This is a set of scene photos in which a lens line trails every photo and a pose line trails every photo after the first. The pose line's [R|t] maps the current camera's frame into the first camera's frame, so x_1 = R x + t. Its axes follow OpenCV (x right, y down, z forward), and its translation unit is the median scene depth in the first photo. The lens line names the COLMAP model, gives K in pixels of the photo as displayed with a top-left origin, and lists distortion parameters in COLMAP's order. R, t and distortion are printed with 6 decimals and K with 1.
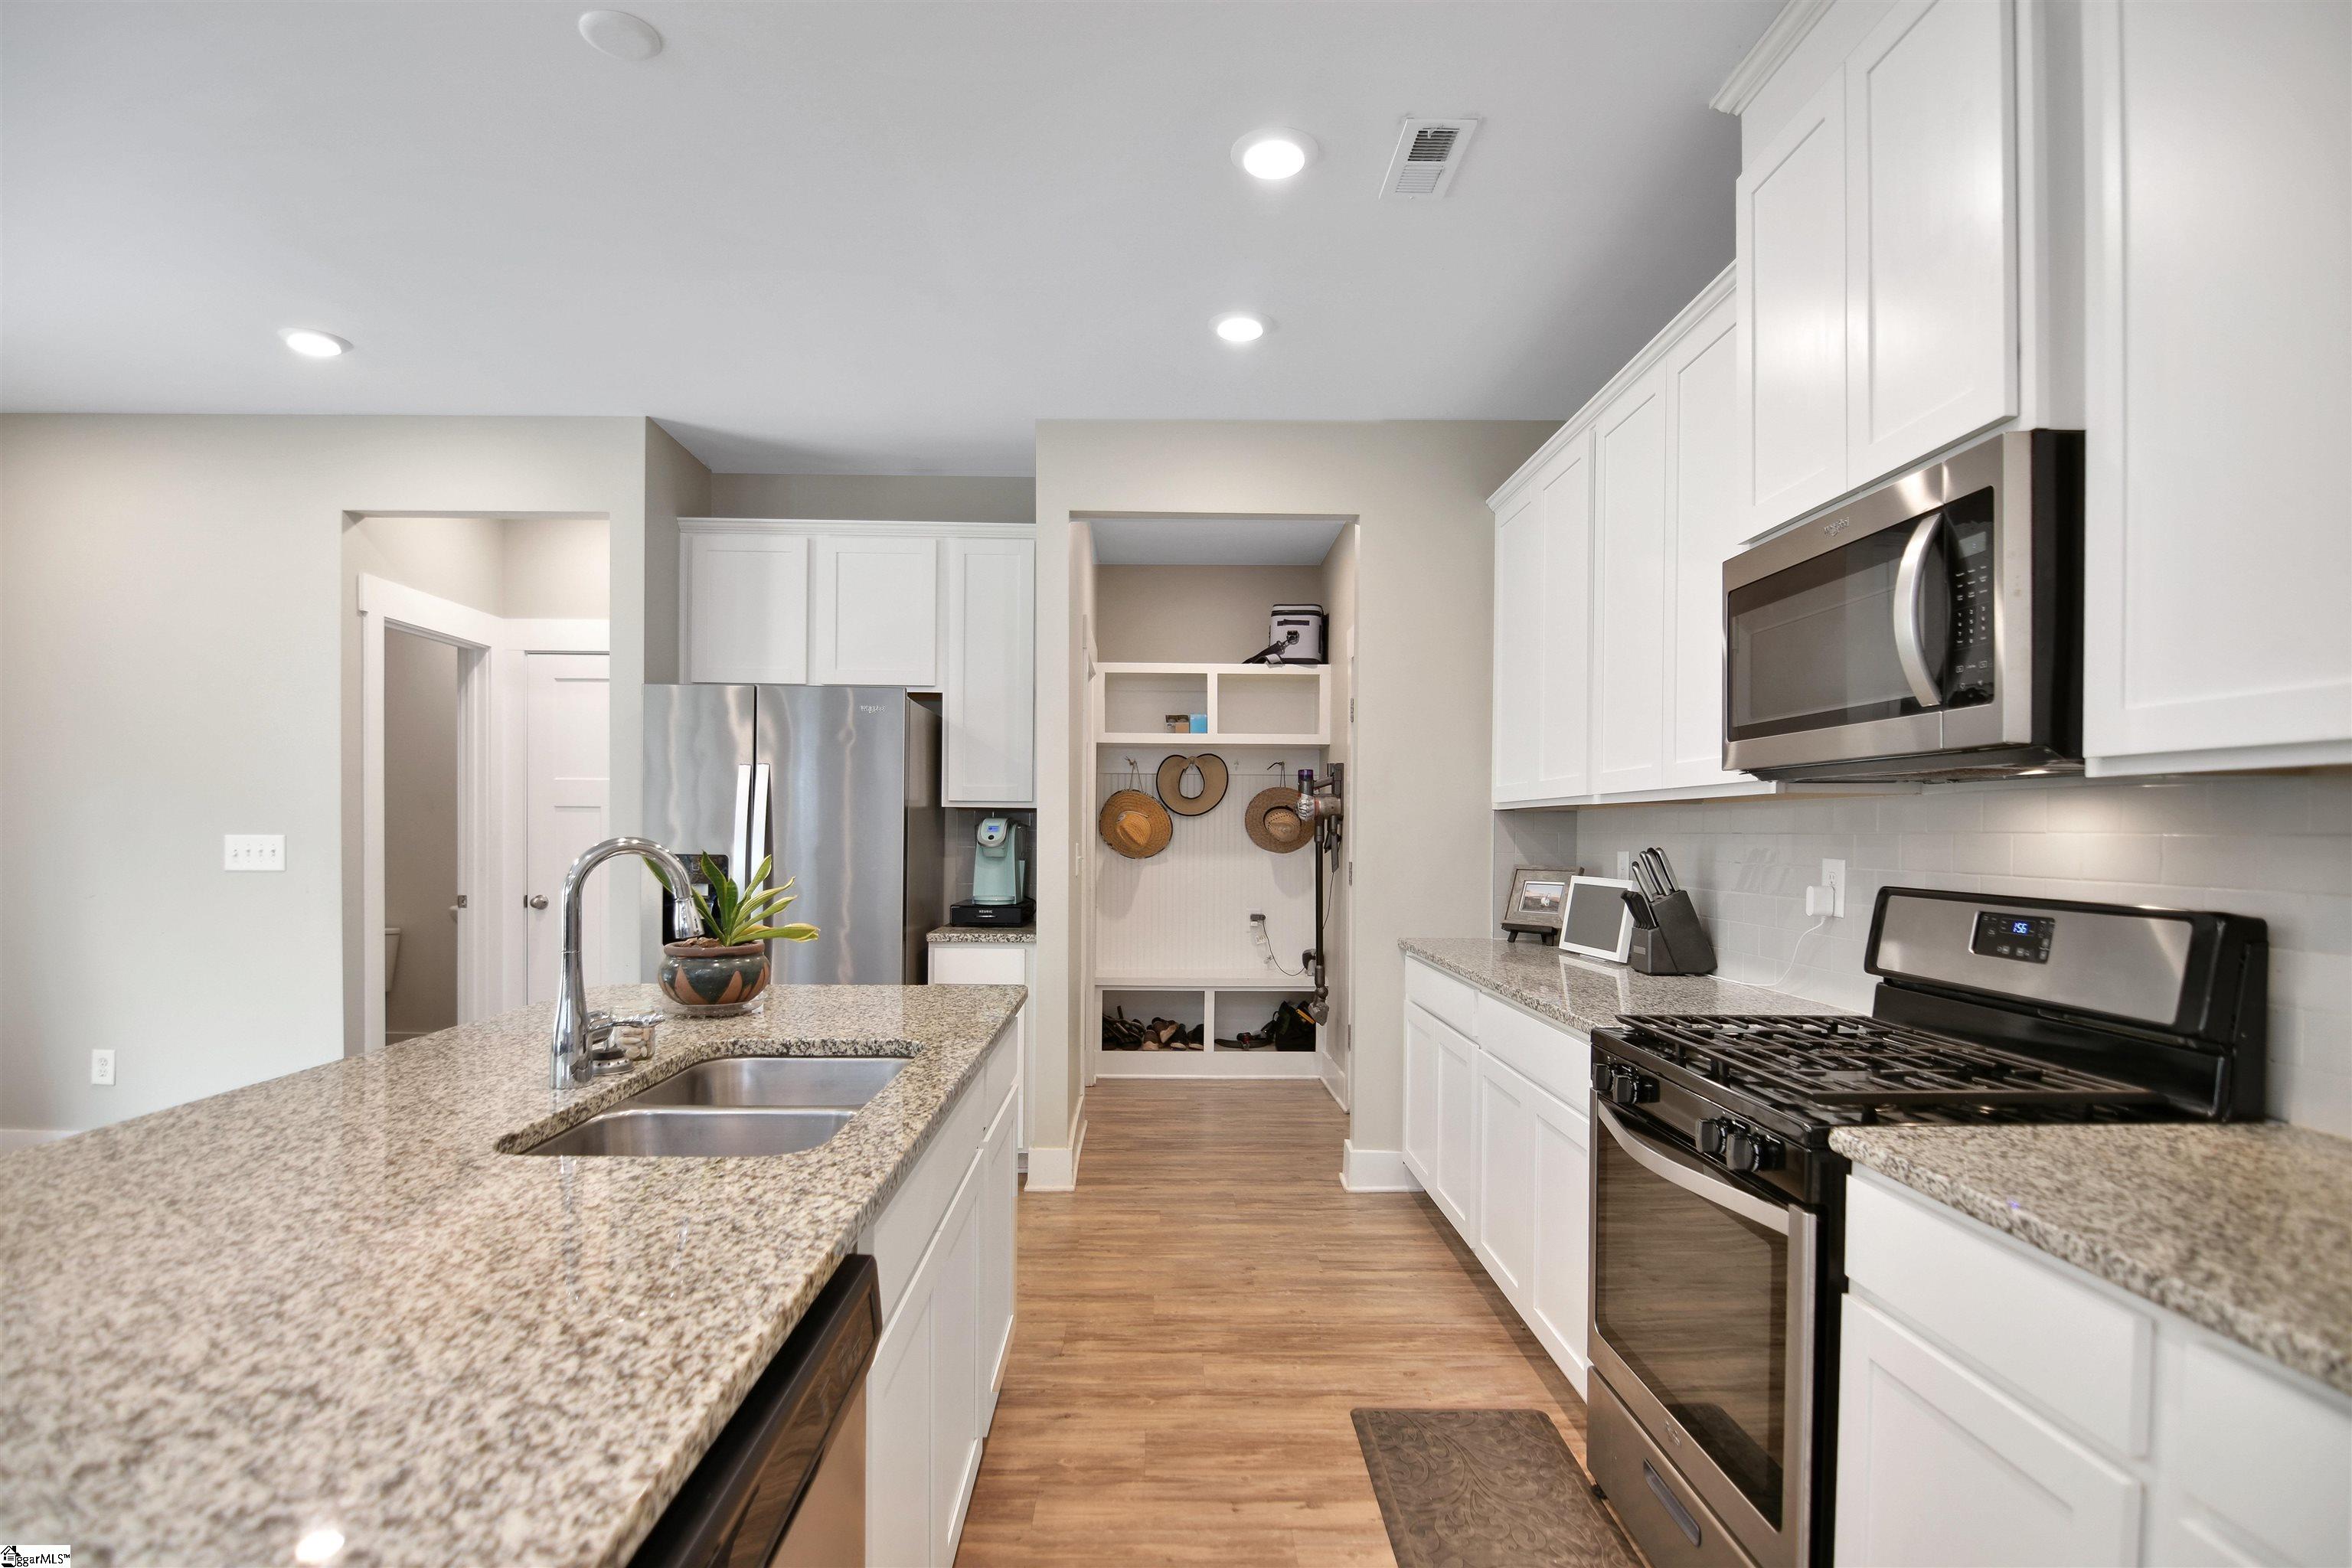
lens RADIAL K [[1176.8, 0, 1186.4], [0, 1176.8, 849.5], [0, 0, 1]] dist [-0.010927, -0.007913]
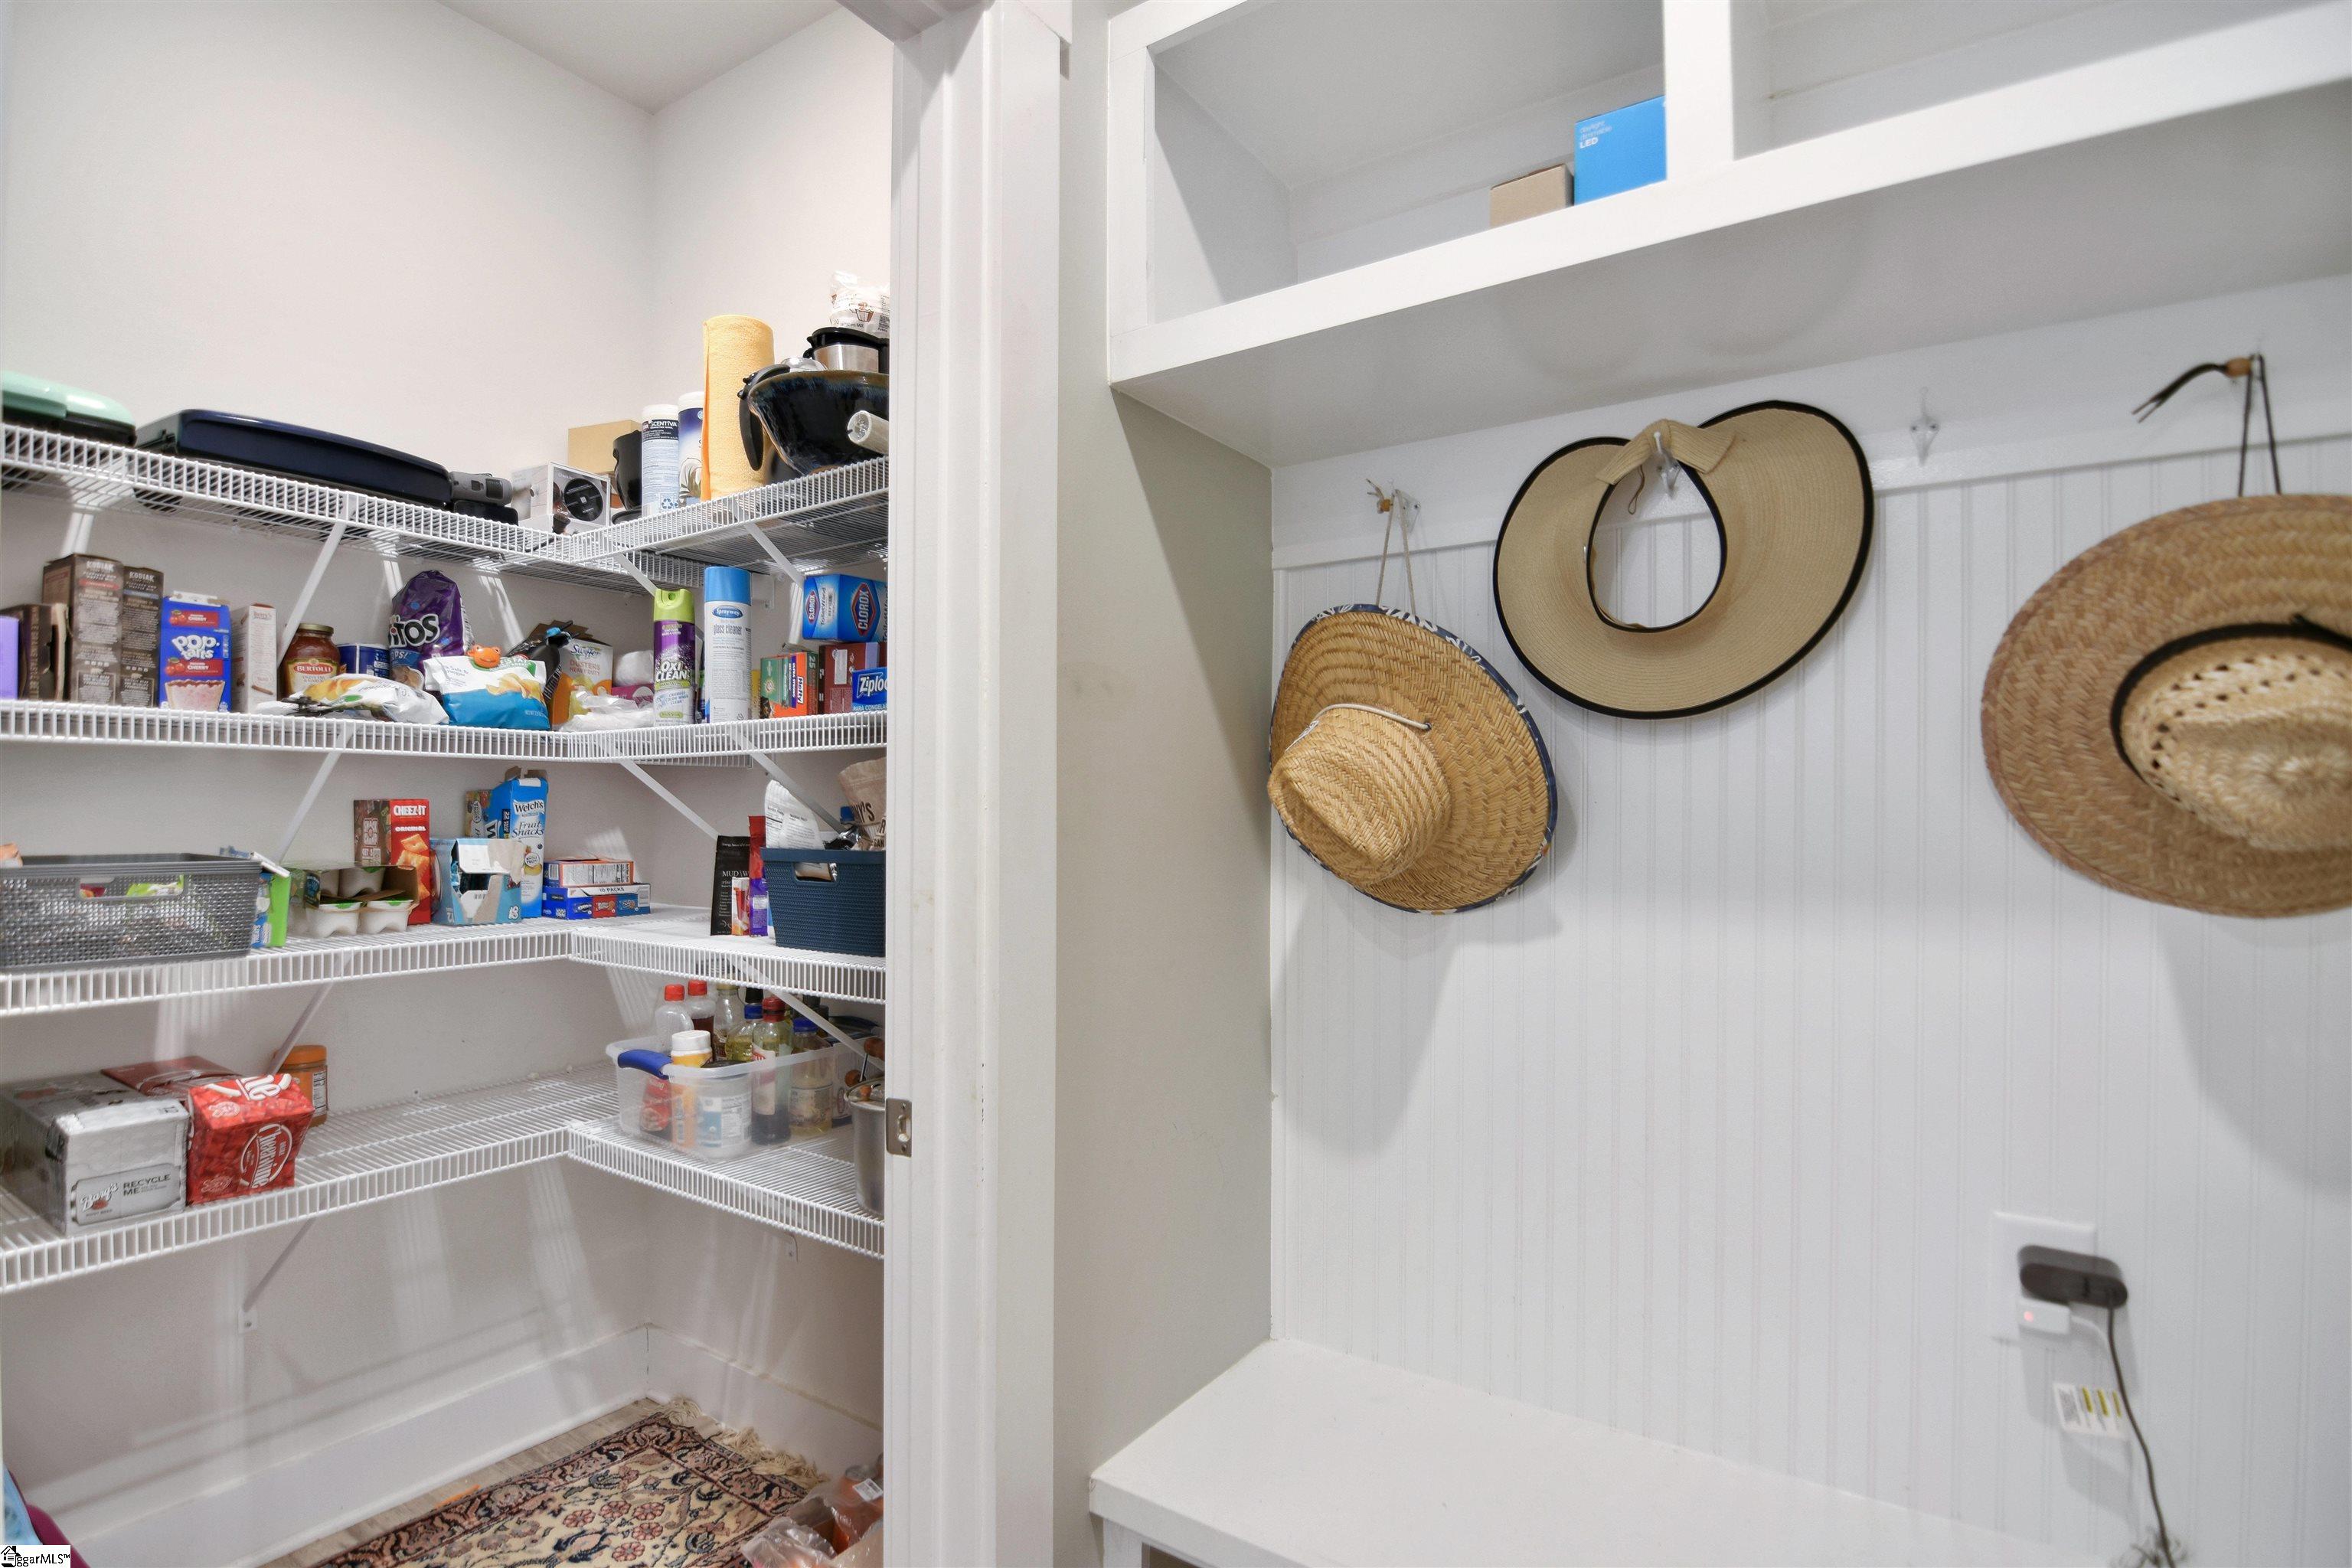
lens RADIAL K [[1127.4, 0, 1177.2], [0, 1127.4, 808.7], [0, 0, 1]] dist [-0.015945, -0.000515]
pose [[0.811592, -0.006882, -0.584185, 0.078641], [-0.004678, 0.999822, -0.018277, -0.013690], [0.584206, 0.017566, 0.811415, 1.248118]]
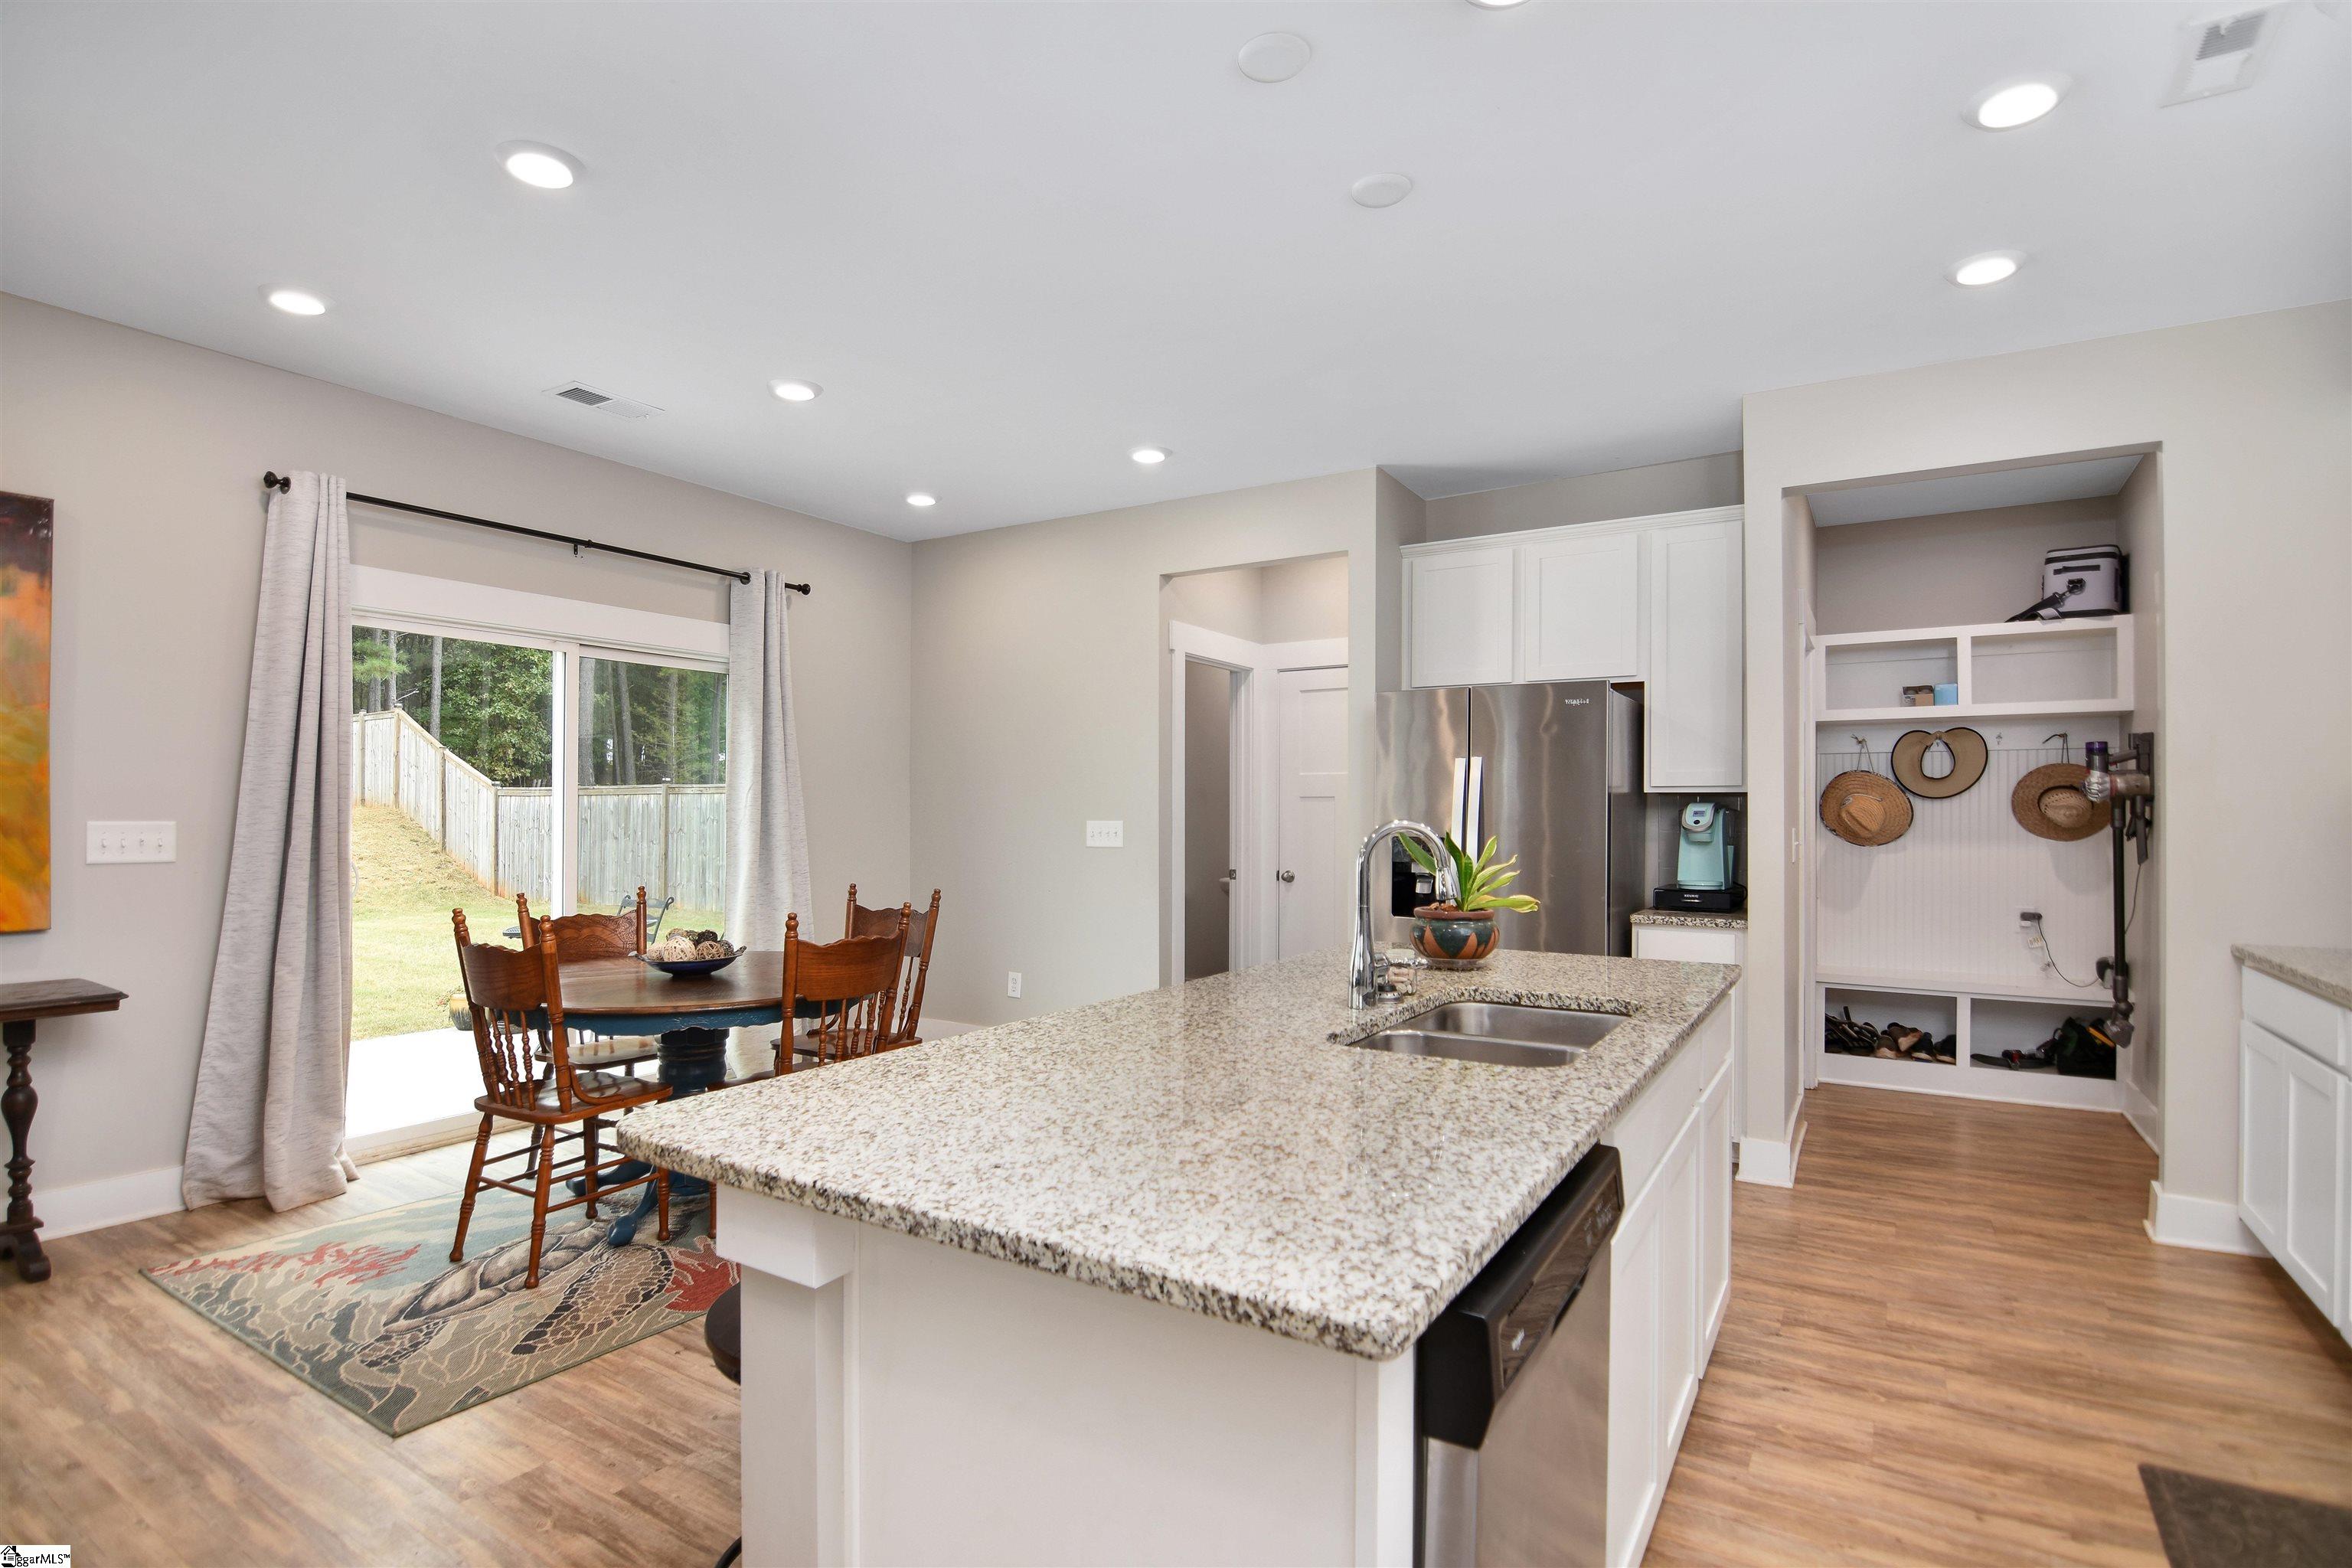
lens RADIAL K [[1176.8, 0, 1147.1], [0, 1176.8, 806.6], [0, 0, 1]] dist [-0.010927, -0.007913]
pose [[0.827955, -0.008612, -0.560729, 0.007351], [-0.005956, 0.999691, -0.024148, 0.003737], [0.560763, 0.023333, 0.827647, -0.099159]]
